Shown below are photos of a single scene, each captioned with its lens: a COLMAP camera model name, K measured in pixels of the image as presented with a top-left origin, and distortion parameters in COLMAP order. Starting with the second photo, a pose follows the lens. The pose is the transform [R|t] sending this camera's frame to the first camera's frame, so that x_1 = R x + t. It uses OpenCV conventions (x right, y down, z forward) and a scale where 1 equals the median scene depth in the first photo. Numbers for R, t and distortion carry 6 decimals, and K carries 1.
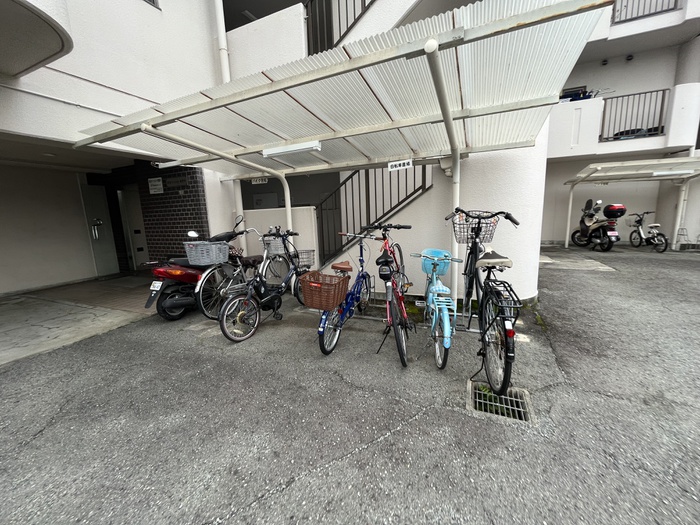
lens RADIAL K [[281.4, 0, 350.0], [0, 281.4, 262.5], [0, 0, 1]] dist [-0.002272, -0.000117]
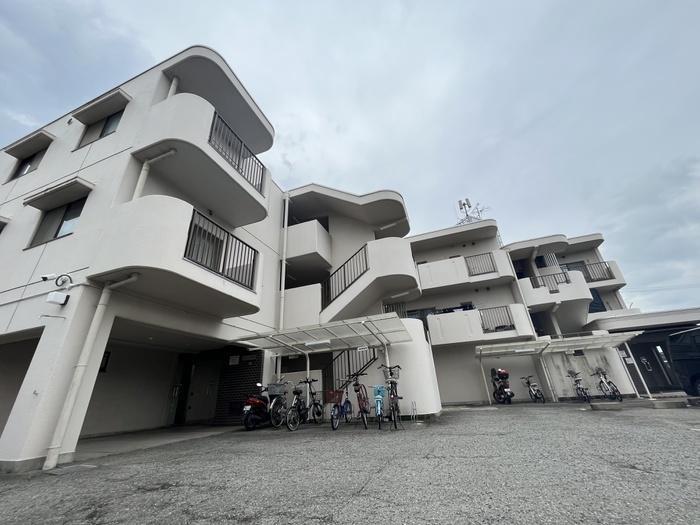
lens RADIAL K [[281.4, 0, 350.0], [0, 281.4, 262.5], [0, 0, 1]] dist [-0.002272, -0.000117]
pose [[0.997692, 0.011922, 0.066846, -0.070259], [0.029212, 0.813343, -0.581050, 0.331932], [-0.061296, 0.581662, 0.811118, -1.016535]]
